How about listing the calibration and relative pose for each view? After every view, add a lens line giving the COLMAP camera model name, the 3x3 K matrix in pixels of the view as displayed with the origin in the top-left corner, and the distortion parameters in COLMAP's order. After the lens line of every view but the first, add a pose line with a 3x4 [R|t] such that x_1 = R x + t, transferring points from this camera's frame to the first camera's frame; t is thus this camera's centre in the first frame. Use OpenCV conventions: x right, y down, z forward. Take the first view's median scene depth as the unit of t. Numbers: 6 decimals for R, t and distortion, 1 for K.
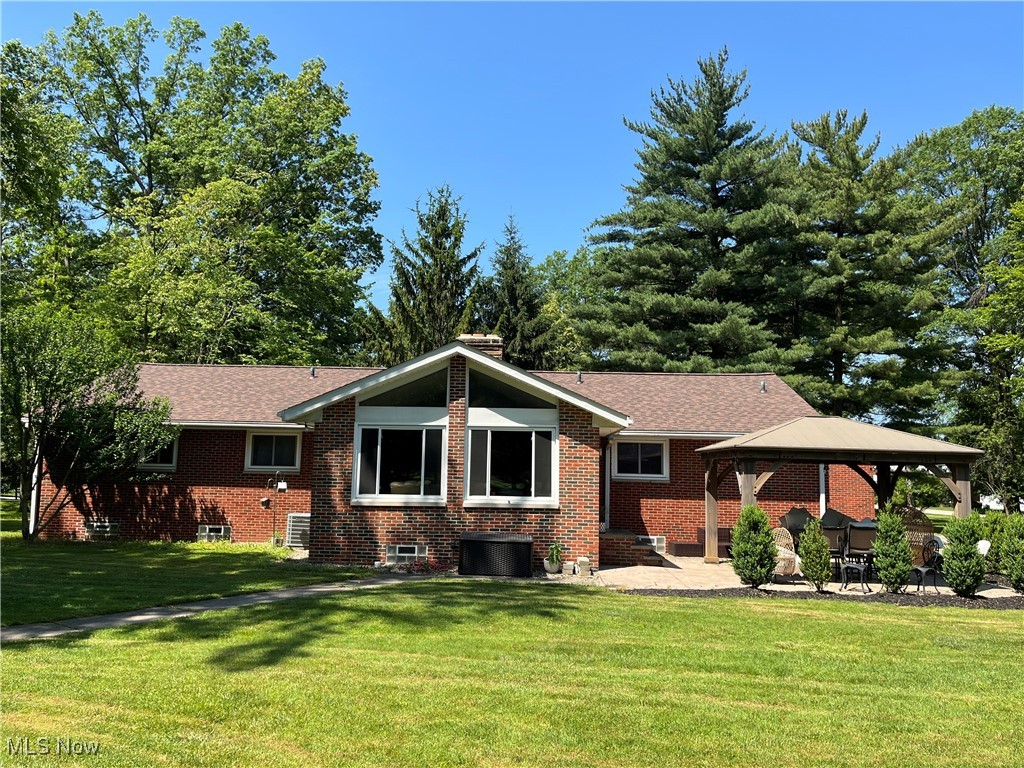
lens RADIAL K [[774.0, 0, 509.6], [0, 774.0, 378.4], [0, 0, 1]] dist [0.057875, -0.077097]
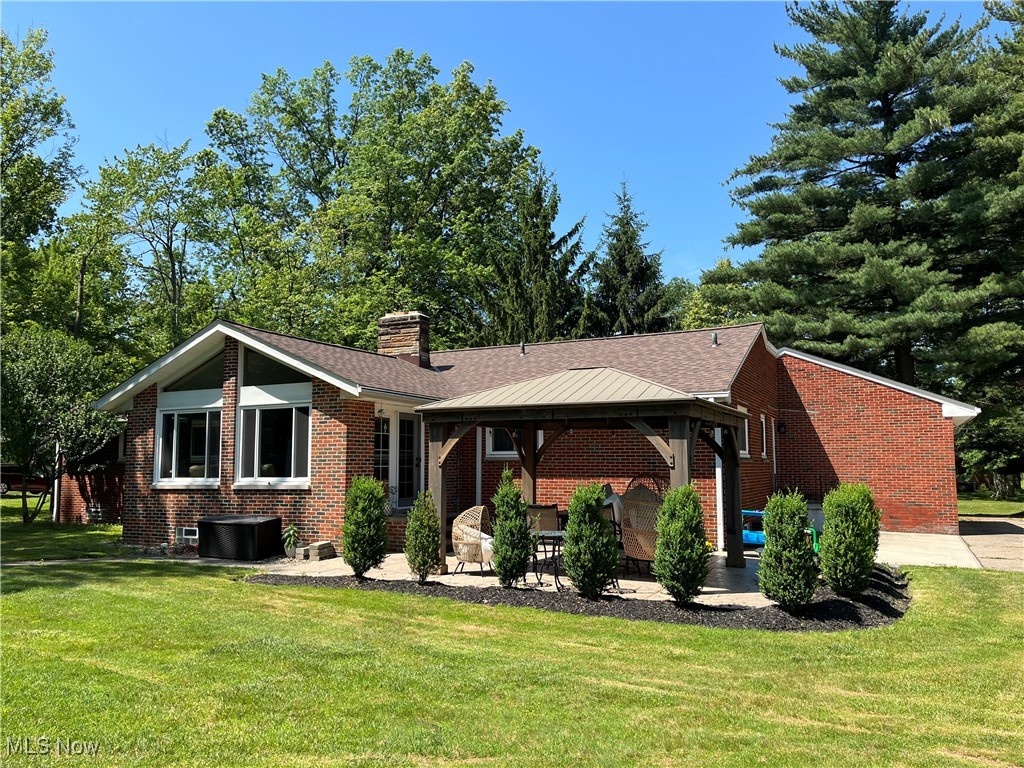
lens RADIAL K [[774.0, 0, 510.8], [0, 774.0, 388.3], [0, 0, 1]] dist [0.057875, -0.077097]
pose [[0.907172, -0.066028, -0.415548, 0.654526], [0.072734, 0.997351, 0.000310, 0.063699], [0.414427, -0.030505, 0.909571, 0.254056]]
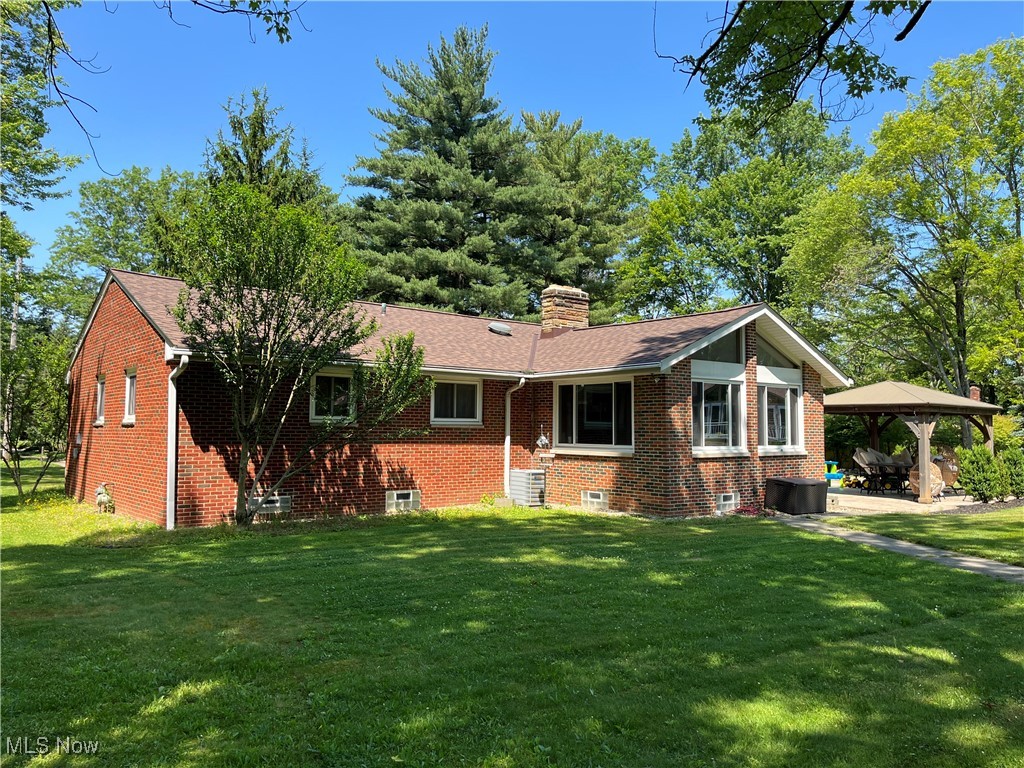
lens RADIAL K [[774.0, 0, 506.8], [0, 774.0, 379.3], [0, 0, 1]] dist [0.057875, -0.077097]
pose [[0.769230, 0.028354, 0.638342, -1.010235], [-0.068822, 0.996880, 0.038654, 0.039284], [-0.635254, -0.073666, 0.768782, 0.380757]]
